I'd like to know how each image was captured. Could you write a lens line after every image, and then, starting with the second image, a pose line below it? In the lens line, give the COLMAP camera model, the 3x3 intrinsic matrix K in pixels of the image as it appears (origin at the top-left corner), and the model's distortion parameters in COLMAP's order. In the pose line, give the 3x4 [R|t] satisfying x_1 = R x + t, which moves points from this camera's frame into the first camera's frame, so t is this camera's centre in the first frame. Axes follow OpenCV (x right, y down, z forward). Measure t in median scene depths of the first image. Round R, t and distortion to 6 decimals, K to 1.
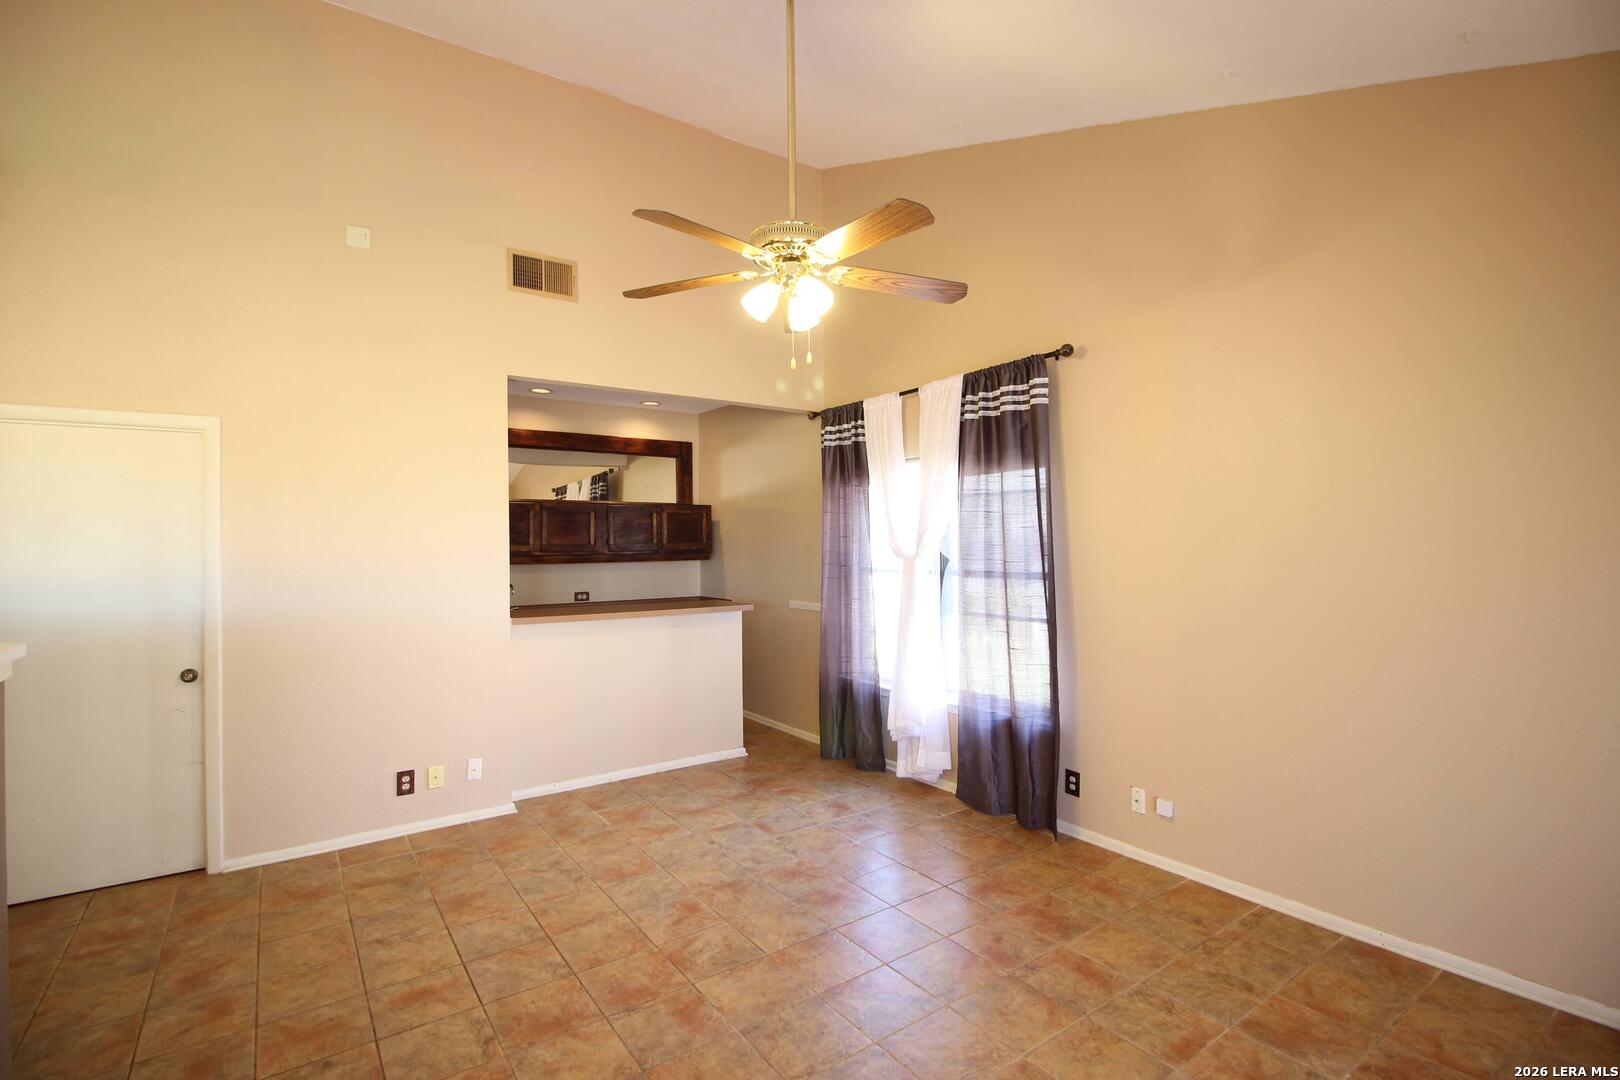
lens RADIAL K [[749.2, 0, 820.7], [0, 749.2, 534.5], [0, 0, 1]] dist [-0.002071, -0.011533]
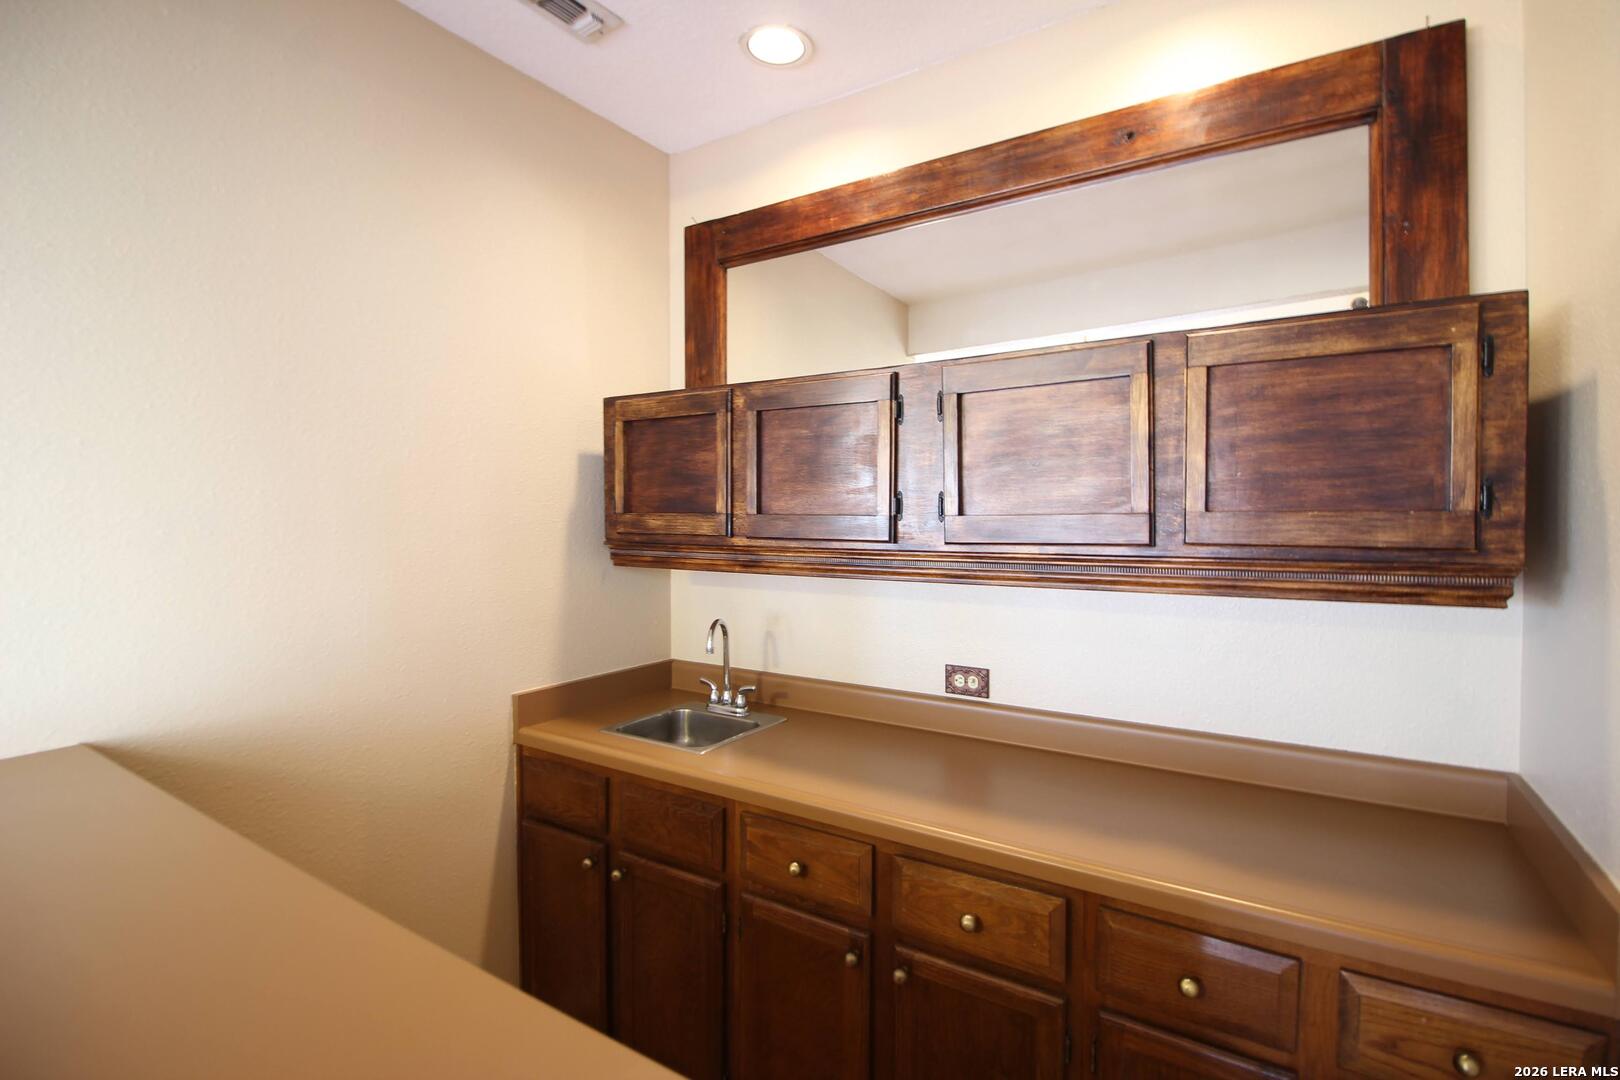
lens RADIAL K [[749.2, 0, 815.8], [0, 749.2, 525.6], [0, 0, 1]] dist [-0.002071, -0.011533]
pose [[0.371177, 0.026451, -0.928185, -0.085917], [0.007562, 0.999475, 0.031506, 0.011866], [0.928531, -0.018714, 0.370782, 1.334725]]
